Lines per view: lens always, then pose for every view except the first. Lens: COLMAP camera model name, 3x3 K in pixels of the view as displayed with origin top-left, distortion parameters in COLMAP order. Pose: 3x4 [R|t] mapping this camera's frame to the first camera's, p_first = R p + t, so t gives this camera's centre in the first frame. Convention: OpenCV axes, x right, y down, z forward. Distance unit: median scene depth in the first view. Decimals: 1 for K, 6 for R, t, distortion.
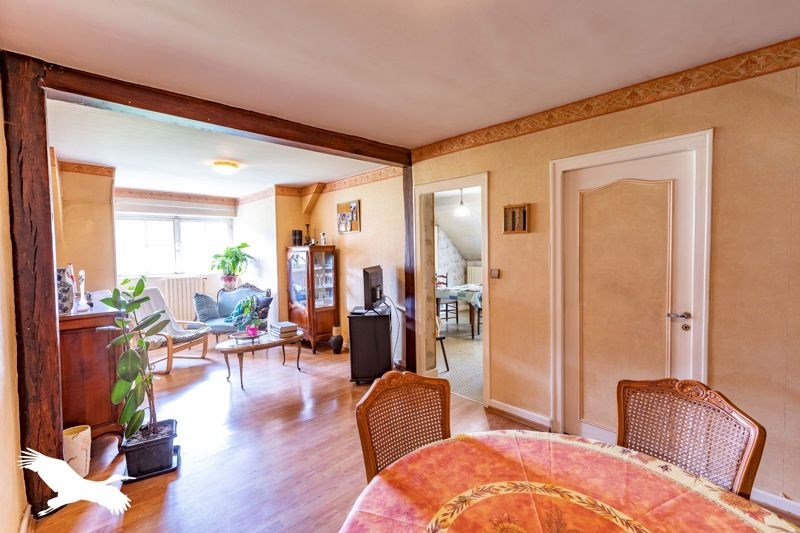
lens RADIAL K [[376.5, 0, 395.8], [0, 376.5, 261.0], [0, 0, 1]] dist [0.037037, -0.000247]
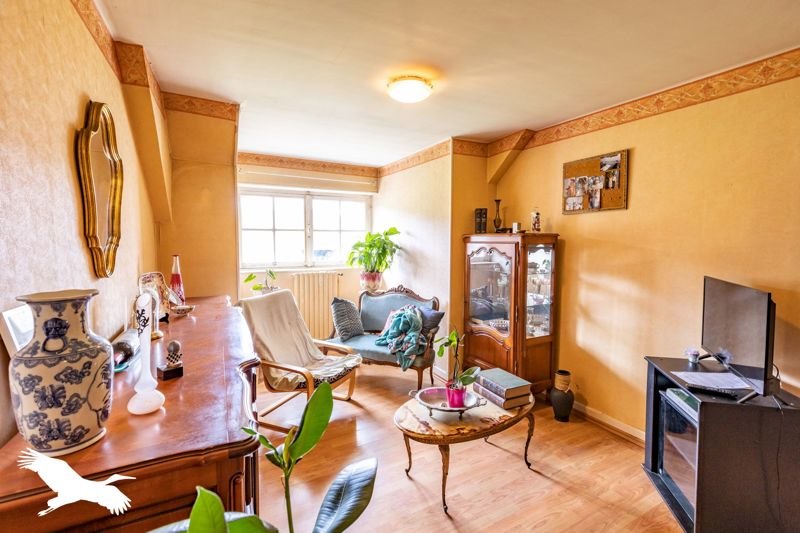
lens RADIAL K [[356.8, 0, 400.0], [0, 356.8, 266.5], [0, 0, 1]] dist [-0.001289, 0.000068]
pose [[0.976042, 0.042746, -0.213341, -0.263054], [-0.034516, 0.998515, 0.042158, -0.004496], [0.214826, -0.033784, 0.976068, 0.374402]]
